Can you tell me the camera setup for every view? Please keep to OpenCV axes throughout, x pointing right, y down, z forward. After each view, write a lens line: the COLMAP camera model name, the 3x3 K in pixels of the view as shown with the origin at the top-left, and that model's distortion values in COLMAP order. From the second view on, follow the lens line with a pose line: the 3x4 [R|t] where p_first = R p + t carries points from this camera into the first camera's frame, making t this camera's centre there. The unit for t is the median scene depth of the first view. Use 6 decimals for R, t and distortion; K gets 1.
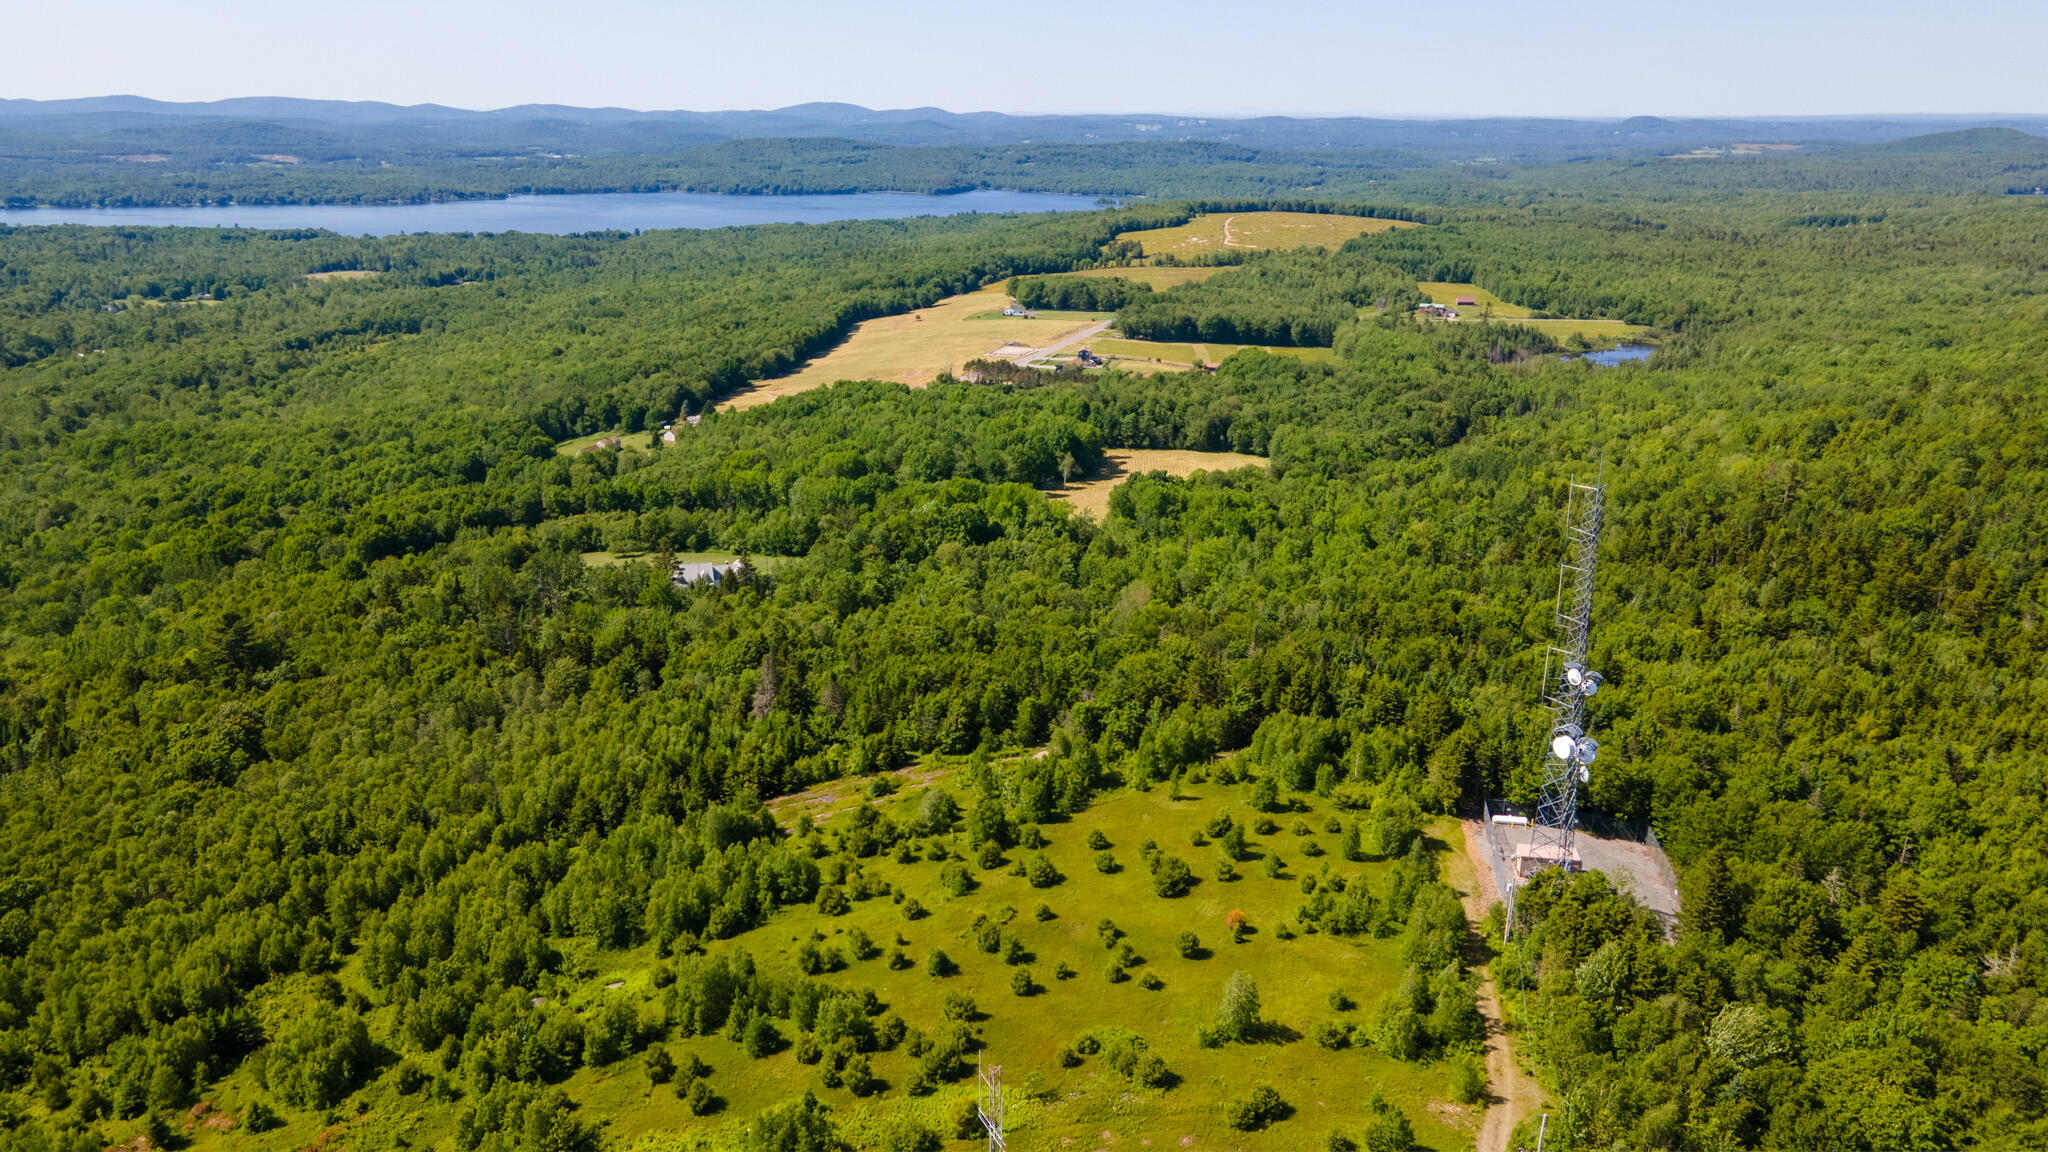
lens RADIAL K [[1507.3, 0, 1029.2], [0, 1507.3, 567.2], [0, 0, 1]] dist [0.014906, 0.050792]
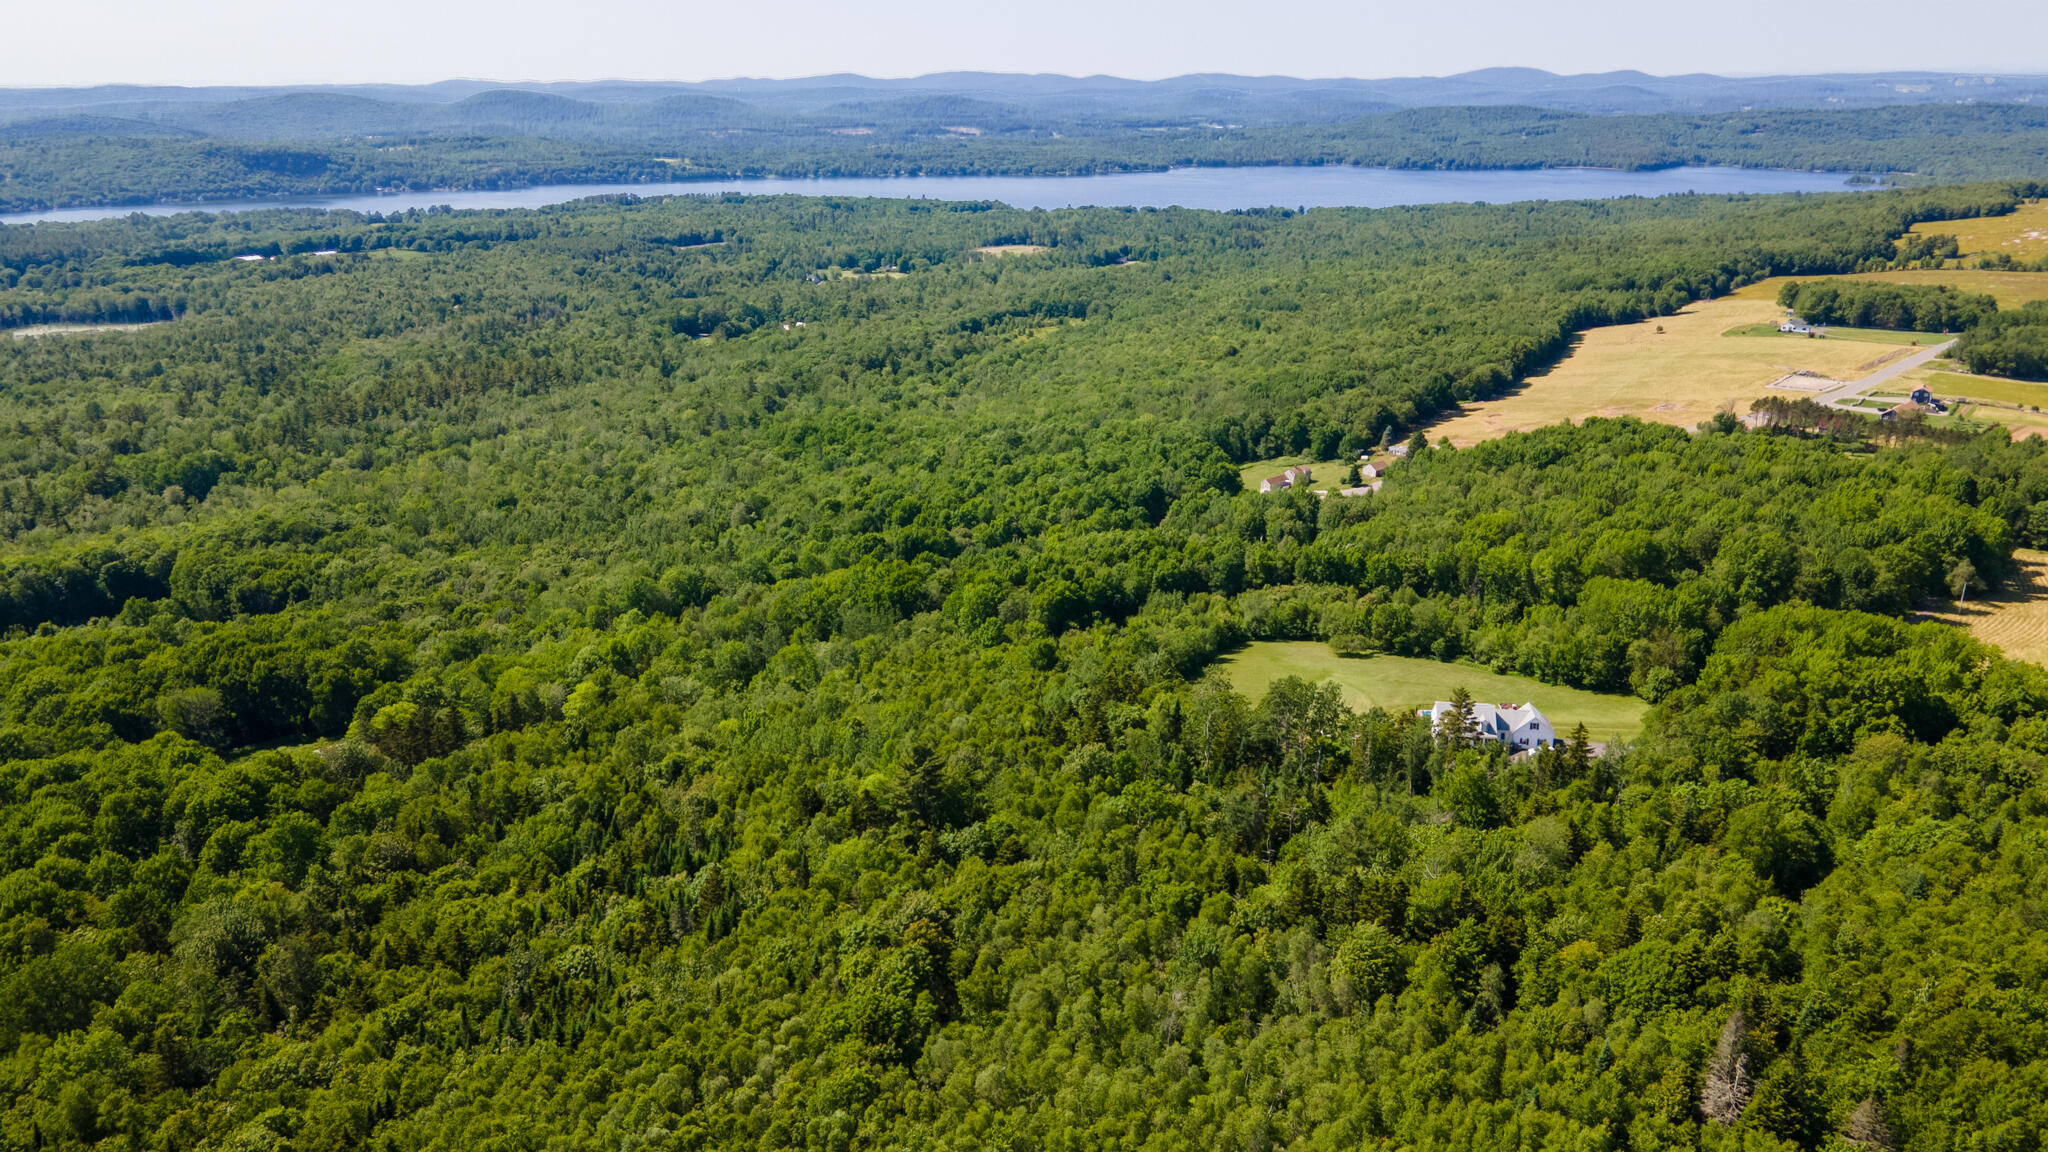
lens RADIAL K [[1576.6, 0, 1023.0], [0, 1576.6, 608.4], [0, 0, 1]] dist [0.013237, 0.055420]
pose [[0.918508, 0.118923, -0.377095, -0.079501], [-0.107211, 0.992876, 0.051983, -0.037386], [0.380591, -0.007318, 0.924715, 0.120568]]
